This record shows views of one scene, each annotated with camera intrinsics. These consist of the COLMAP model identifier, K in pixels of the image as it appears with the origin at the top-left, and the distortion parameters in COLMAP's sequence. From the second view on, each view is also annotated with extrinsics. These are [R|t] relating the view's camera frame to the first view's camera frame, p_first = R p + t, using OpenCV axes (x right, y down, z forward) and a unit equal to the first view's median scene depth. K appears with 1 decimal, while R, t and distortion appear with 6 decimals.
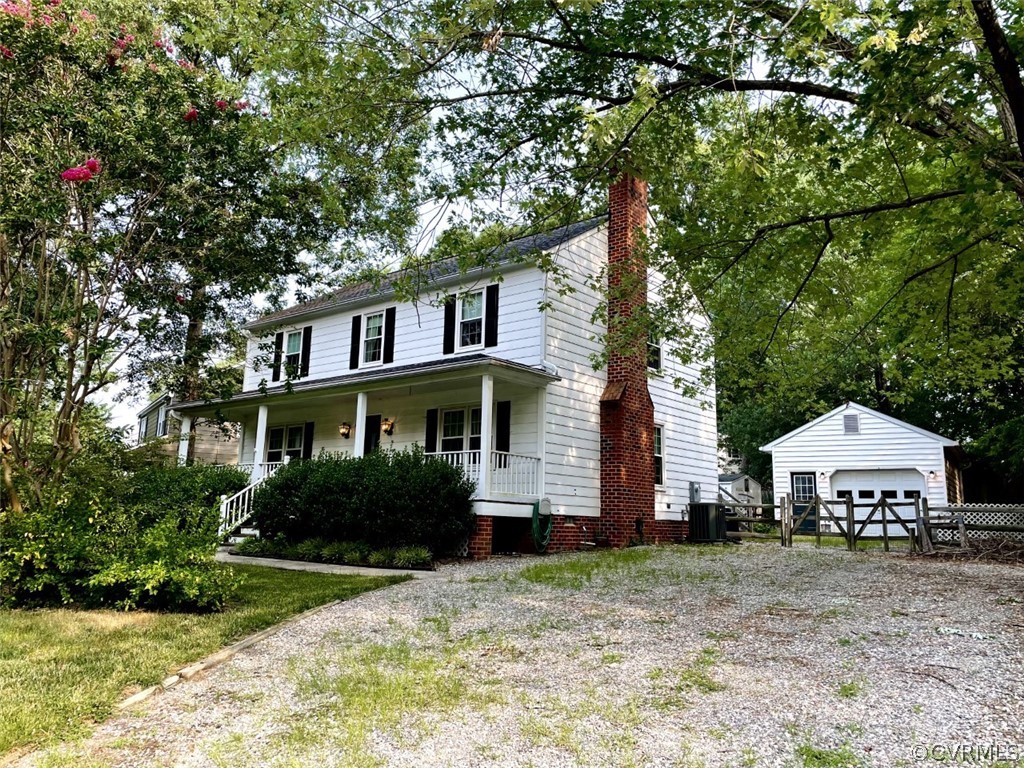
lens RADIAL K [[677.3, 0, 511.9], [0, 677.3, 383.7], [0, 0, 1]] dist [0.056881, -0.000336]
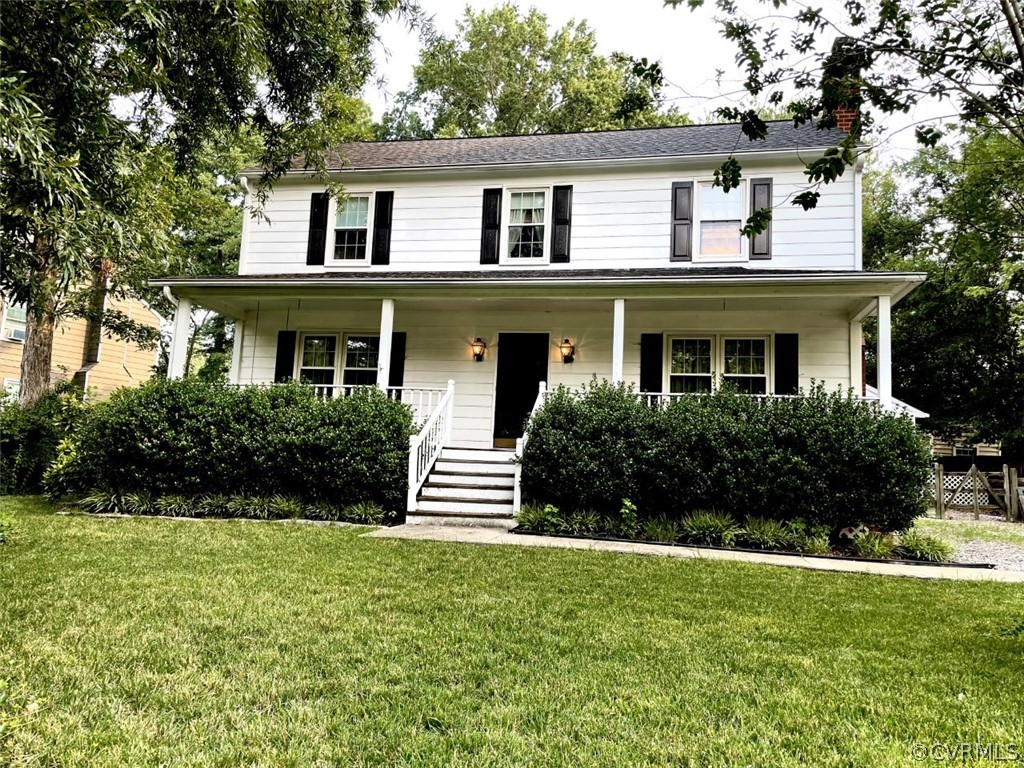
lens RADIAL K [[677.3, 0, 512.6], [0, 677.3, 384.8], [0, 0, 1]] dist [0.056881, -0.000336]
pose [[0.908822, 0.078921, 0.409652, -0.484938], [-0.111971, 0.992059, 0.057286, 0.059015], [-0.401878, -0.097932, 0.910441, 0.336658]]
